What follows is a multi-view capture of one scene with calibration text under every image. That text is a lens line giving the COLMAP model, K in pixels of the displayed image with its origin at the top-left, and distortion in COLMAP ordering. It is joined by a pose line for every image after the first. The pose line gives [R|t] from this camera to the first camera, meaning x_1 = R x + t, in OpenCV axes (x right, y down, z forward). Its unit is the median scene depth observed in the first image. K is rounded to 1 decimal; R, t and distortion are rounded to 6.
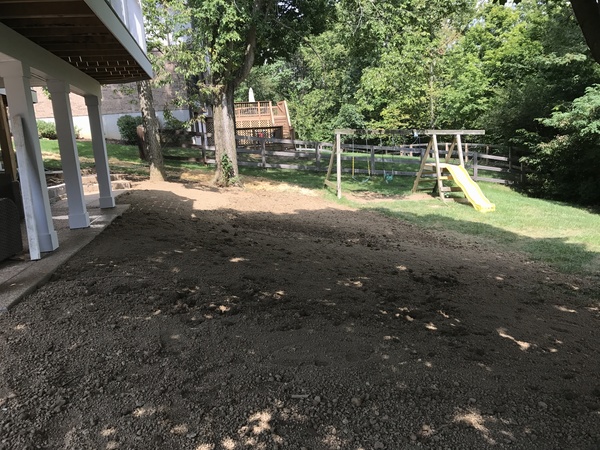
lens RADIAL K [[497.6, 0, 298.1], [0, 497.6, 223.9], [0, 0, 1]] dist [0.039190, -0.039269]
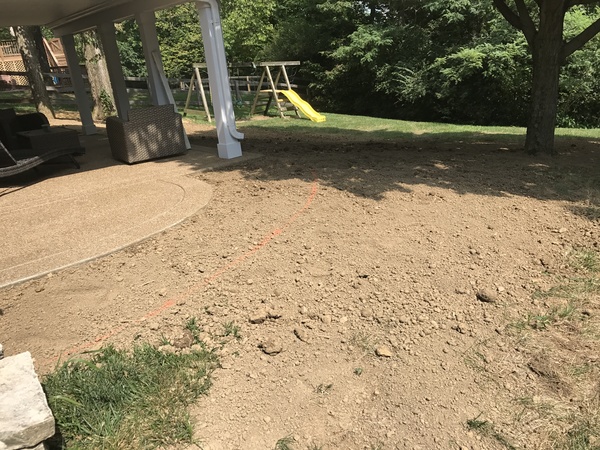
lens RADIAL K [[497.6, 0, 301.4], [0, 497.6, 226.2], [0, 0, 1]] dist [0.039190, -0.039269]
pose [[0.860752, -0.186083, 0.473792, -0.319876], [0.128922, 0.980132, 0.150733, 0.037143], [-0.492427, -0.068662, 0.867641, -0.155898]]
